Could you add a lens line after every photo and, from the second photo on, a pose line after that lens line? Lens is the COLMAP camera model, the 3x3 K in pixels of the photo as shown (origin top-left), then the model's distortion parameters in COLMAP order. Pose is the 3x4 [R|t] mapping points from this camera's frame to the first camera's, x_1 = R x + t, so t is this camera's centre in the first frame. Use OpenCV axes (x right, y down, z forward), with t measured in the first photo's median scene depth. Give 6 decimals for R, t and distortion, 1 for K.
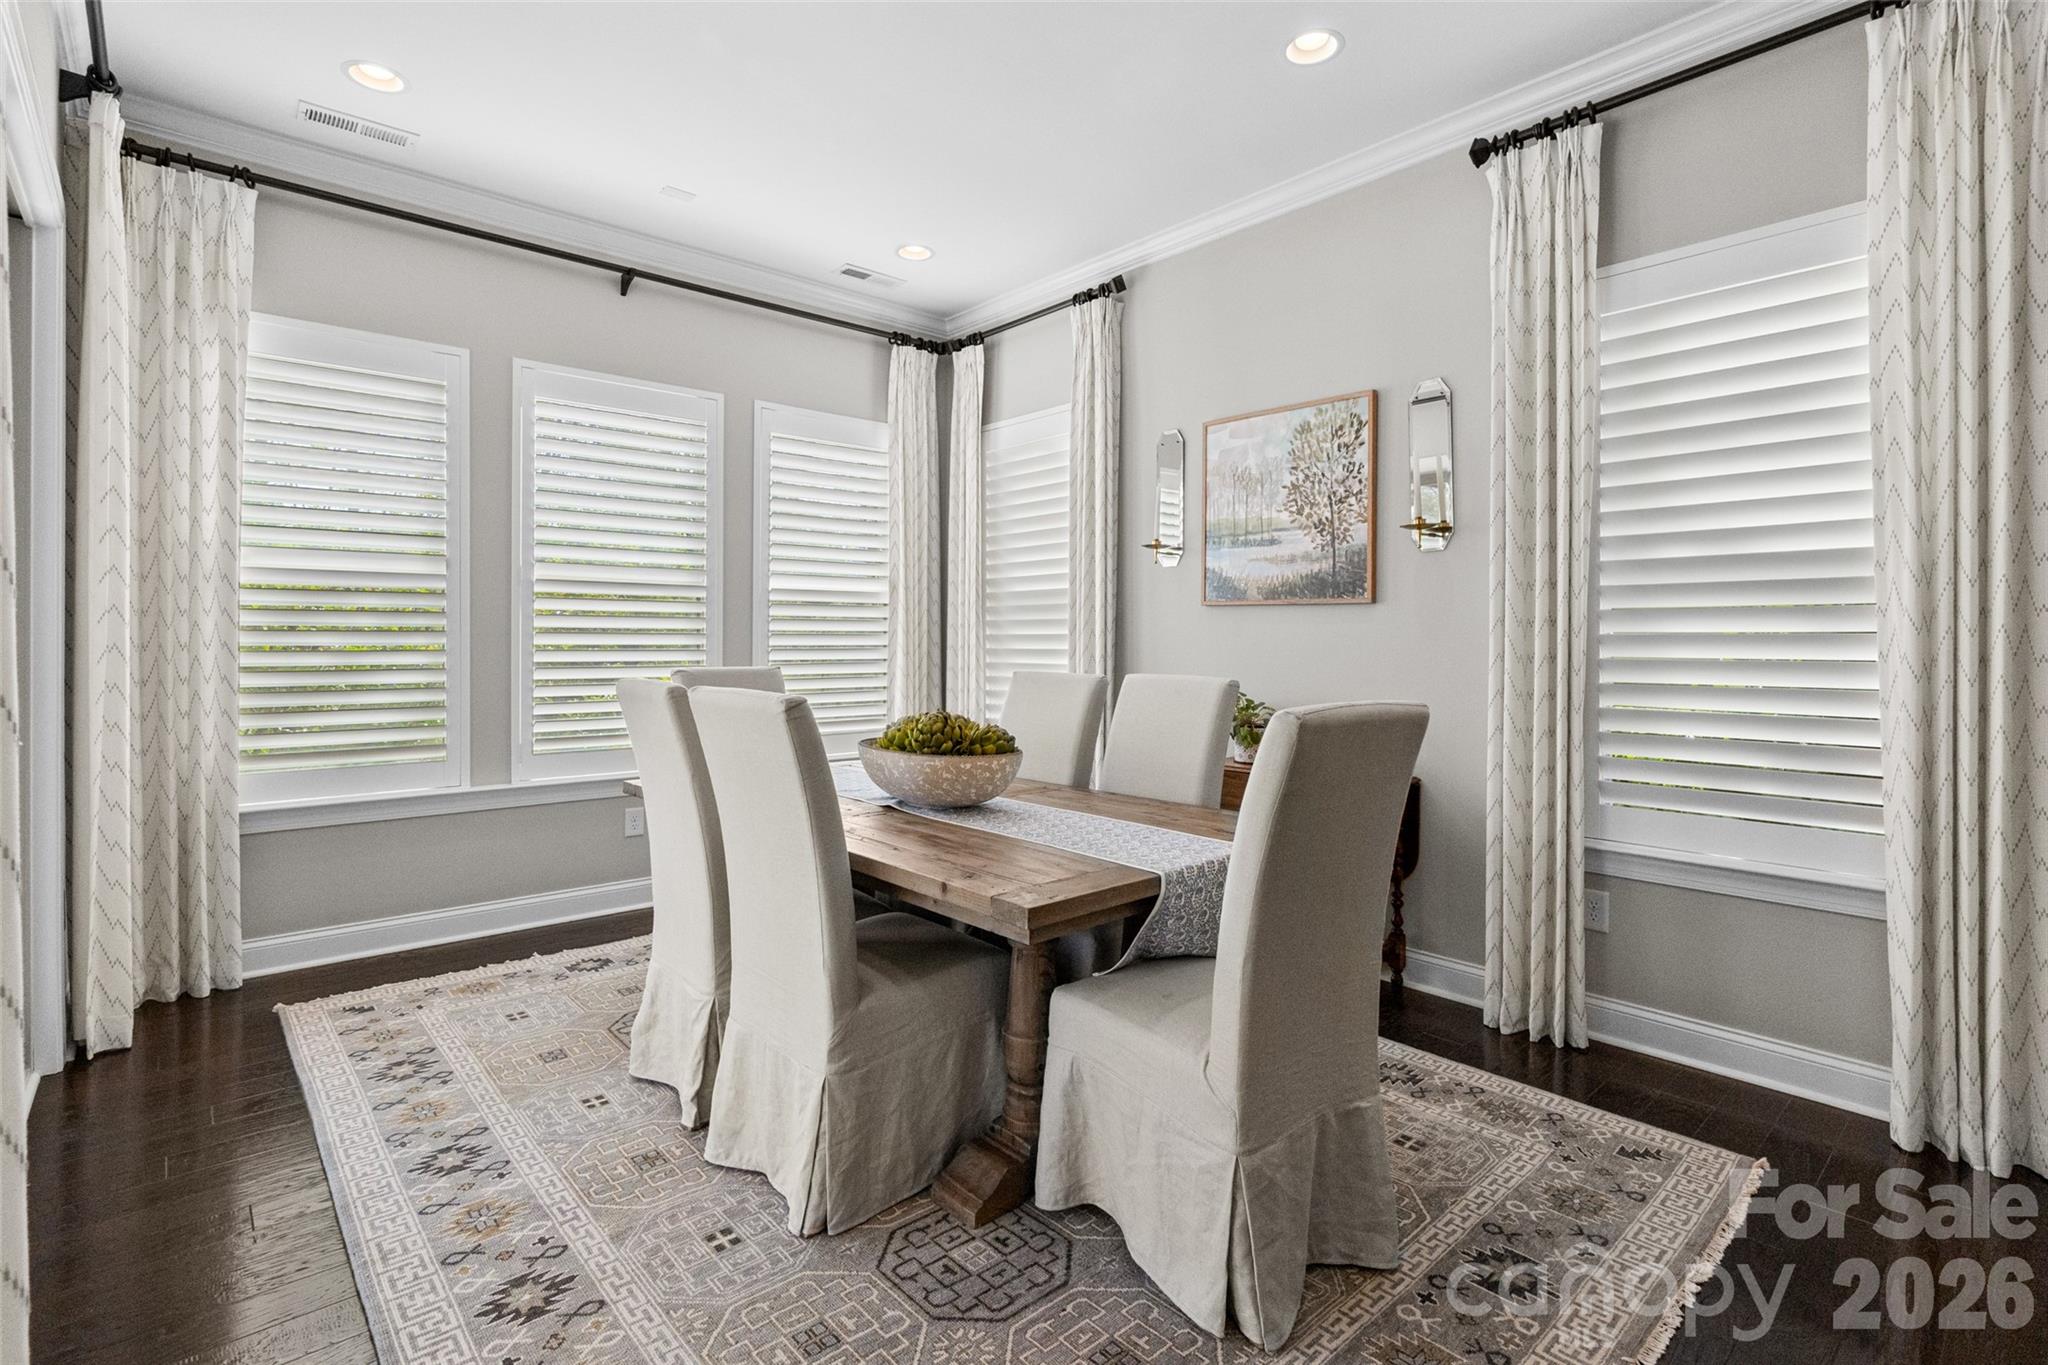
lens RADIAL K [[944.3, 0, 1031.8], [0, 944.3, 642.0], [0, 0, 1]] dist [-0.012865, 0.001412]
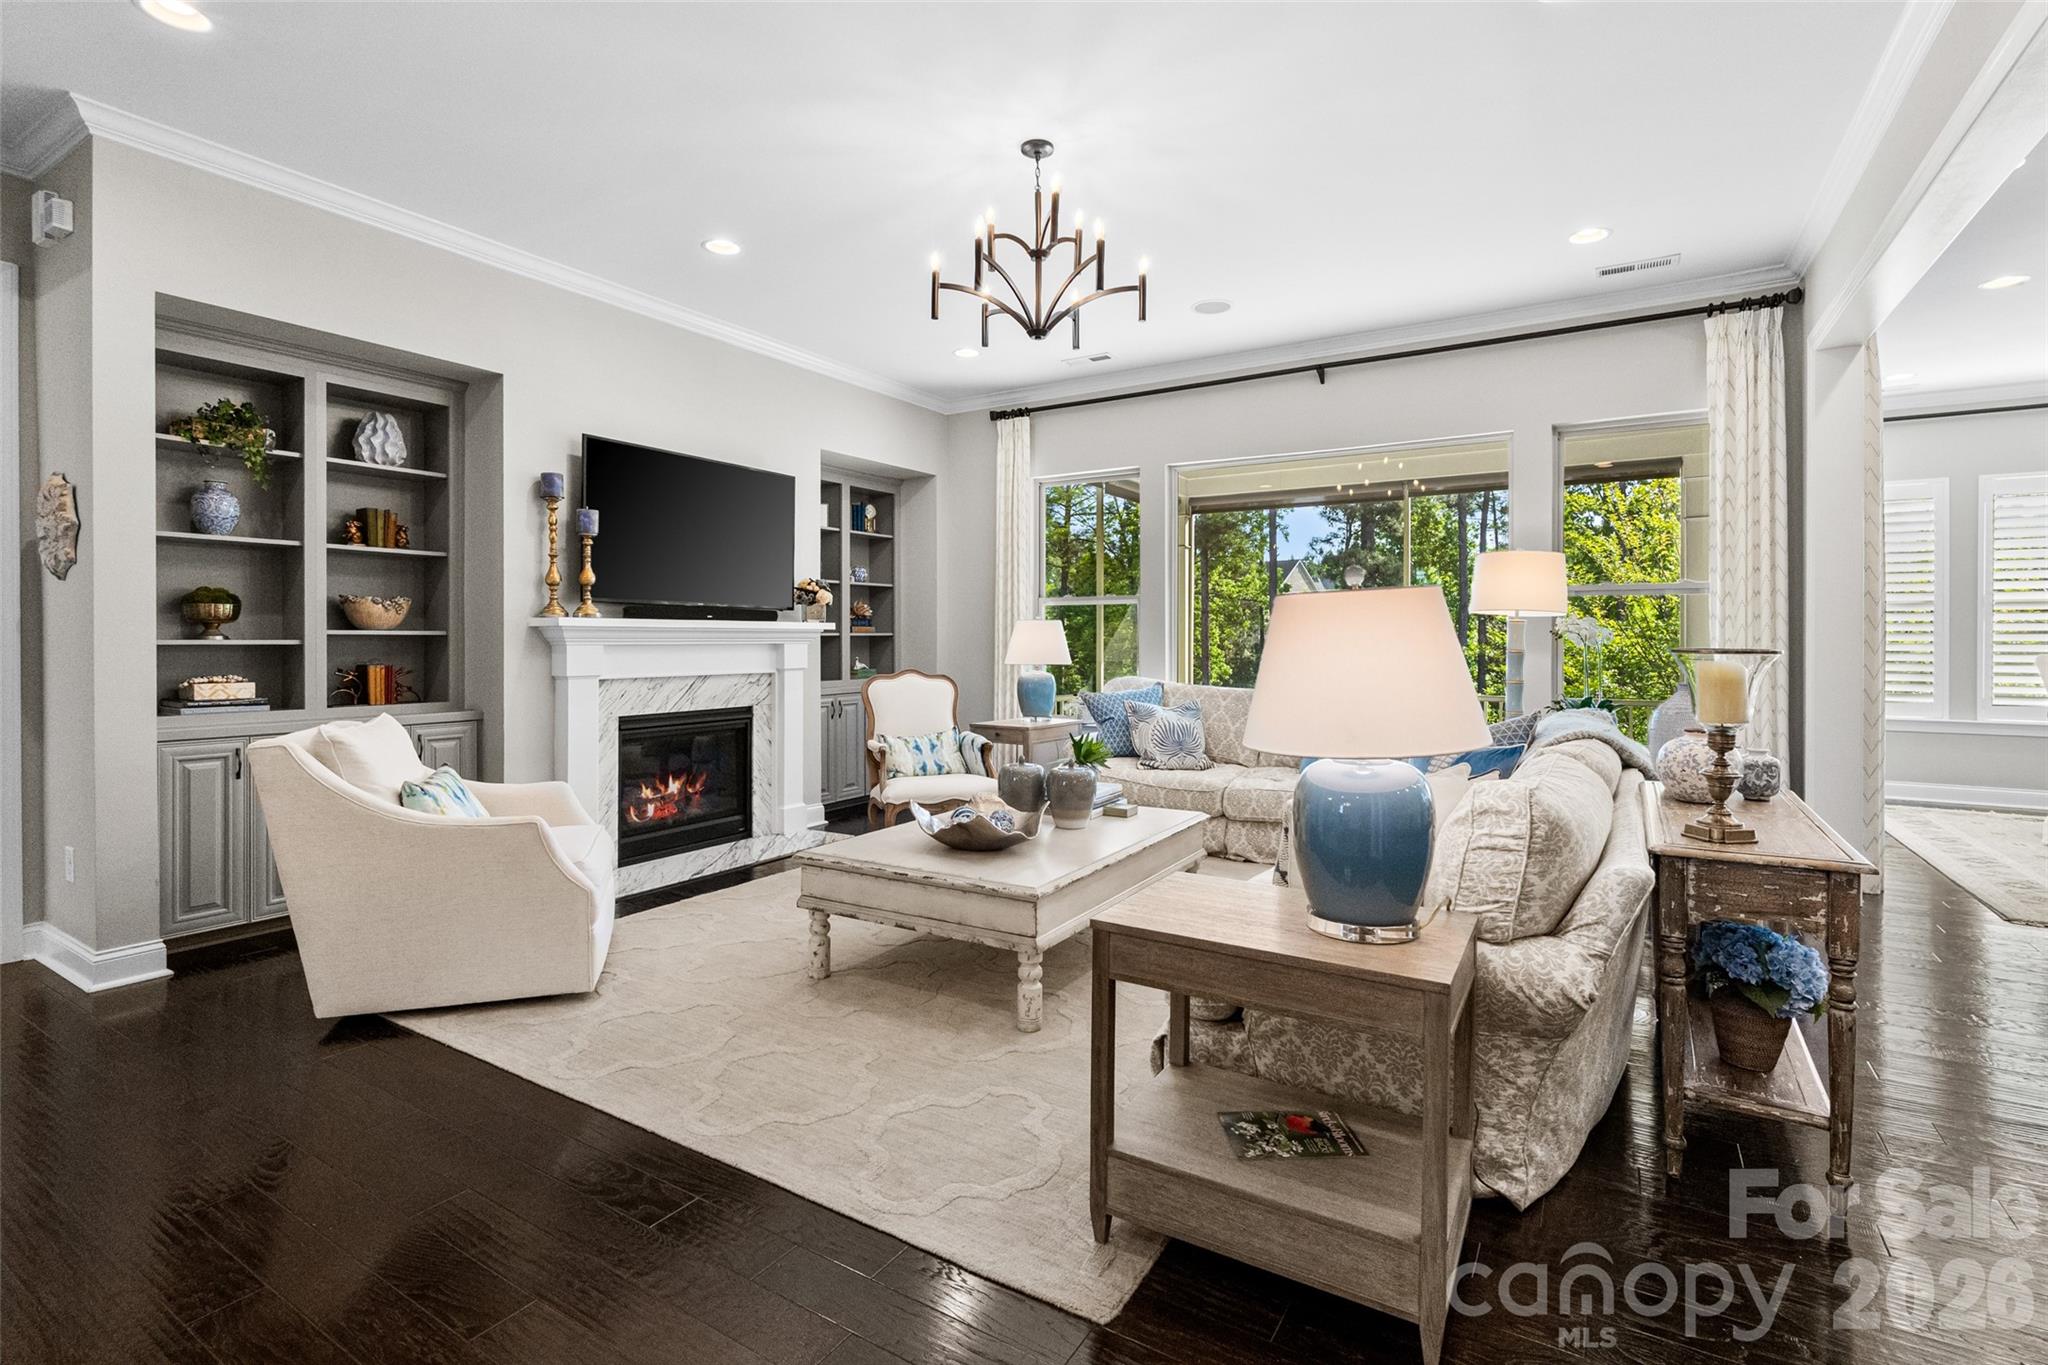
lens RADIAL K [[960.5, 0, 1013.5], [0, 960.5, 641.4], [0, 0, 1]] dist [-0.004929, -0.001007]
pose [[0.267991, 0.004014, -0.963413, 0.725927], [-0.004728, 0.999985, 0.002851, 0.008744], [0.963410, 0.003791, 0.268005, -1.290111]]
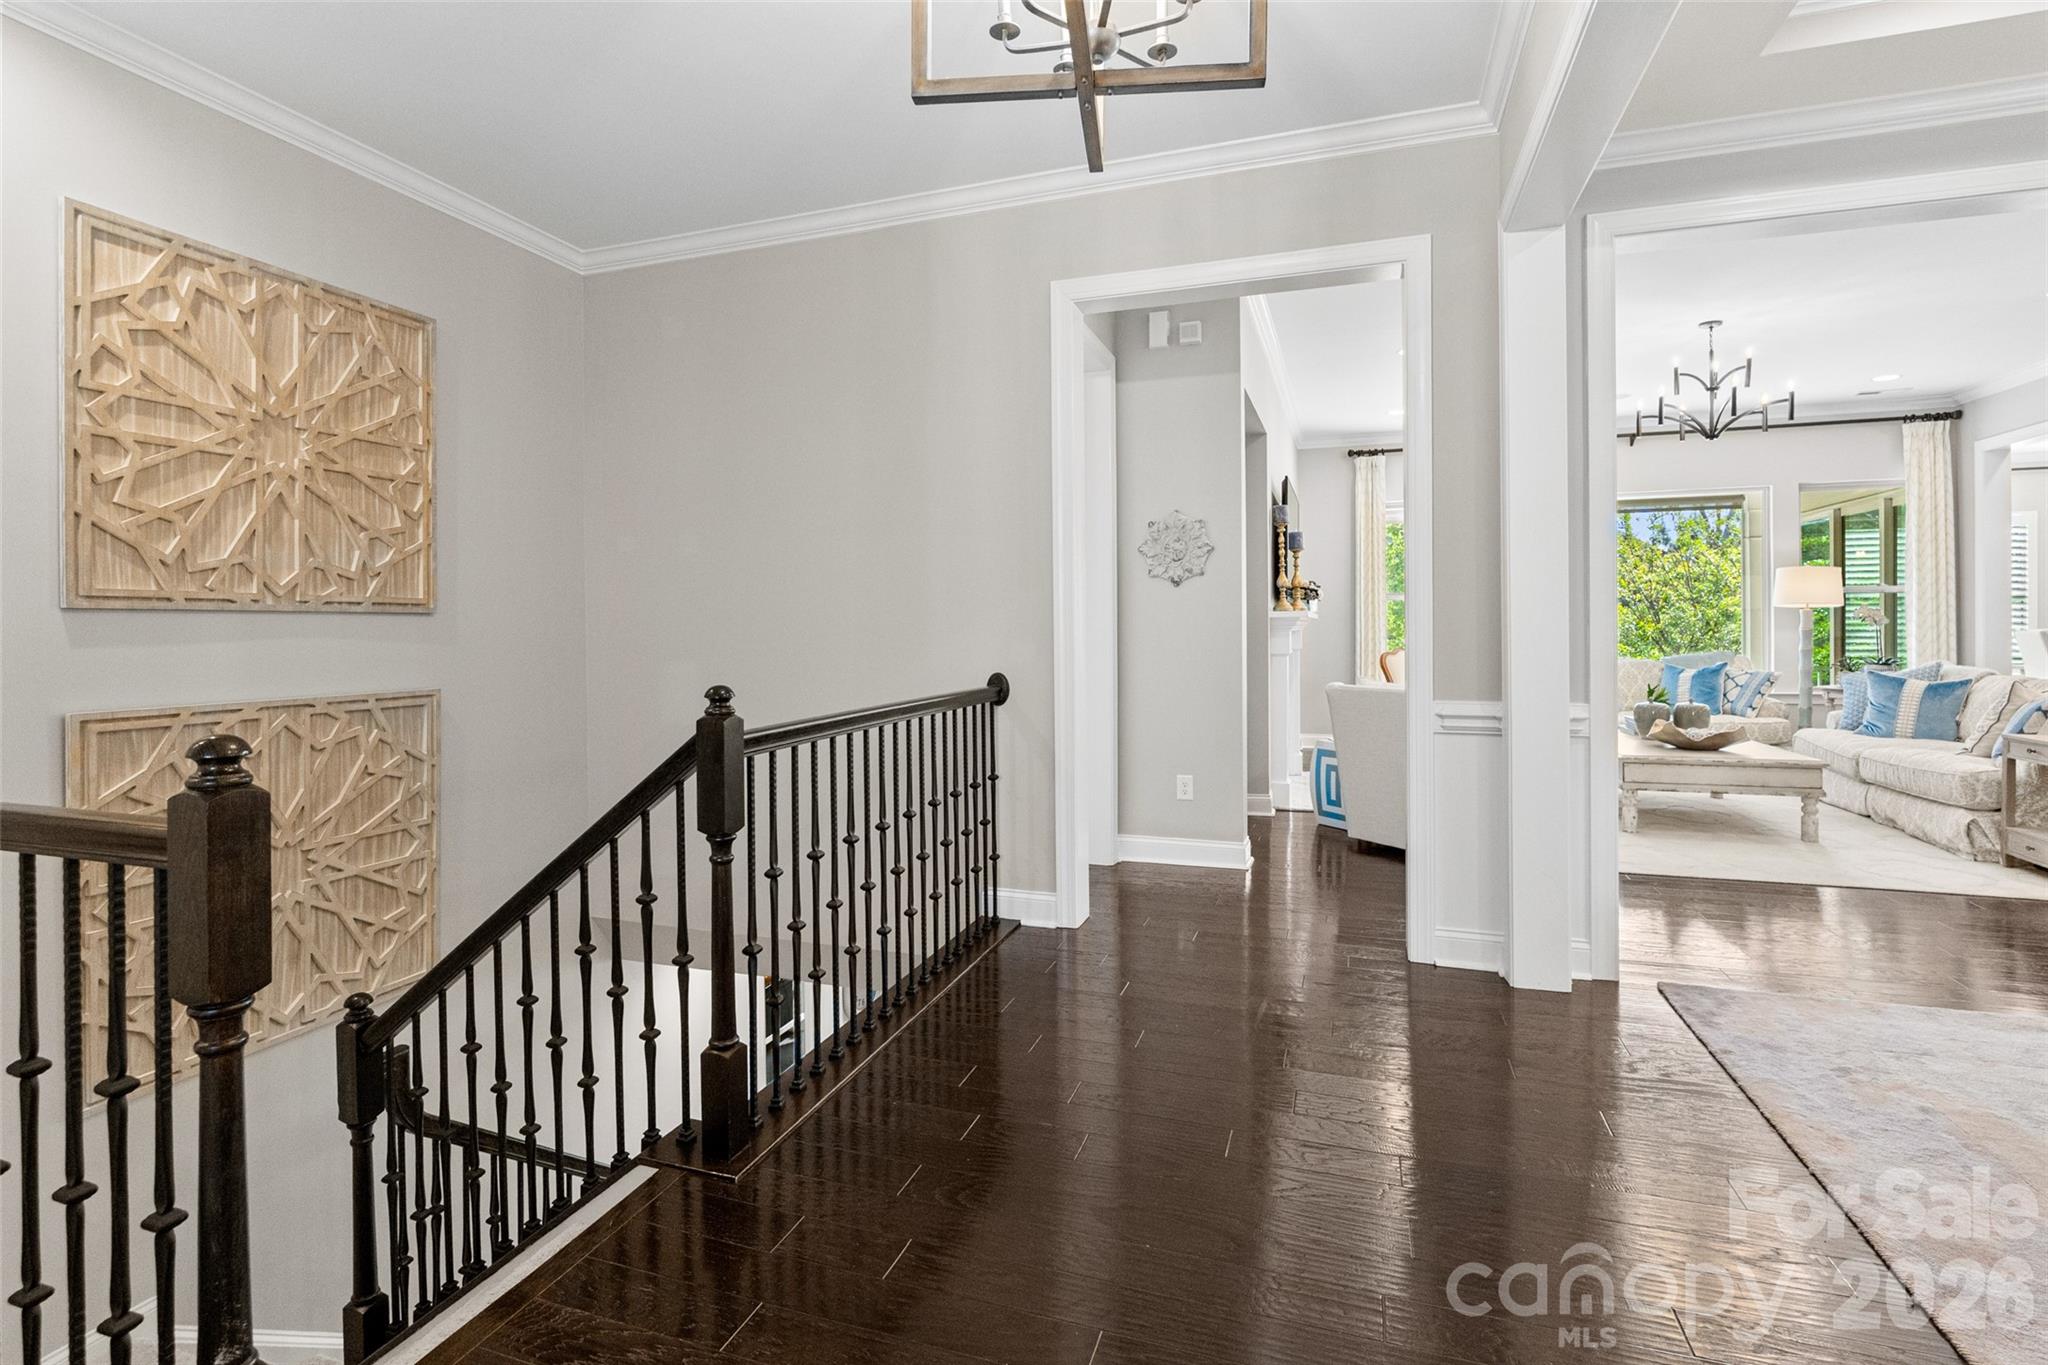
lens RADIAL K [[966.5, 0, 1029.2], [0, 966.5, 630.2], [0, 0, 1]] dist [-0.002607, -0.000661]
pose [[0.484985, -0.000661, -0.874522, 0.647462], [0.003909, 0.999991, 0.001412, 0.014906], [0.874514, -0.004103, 0.484983, -2.789179]]
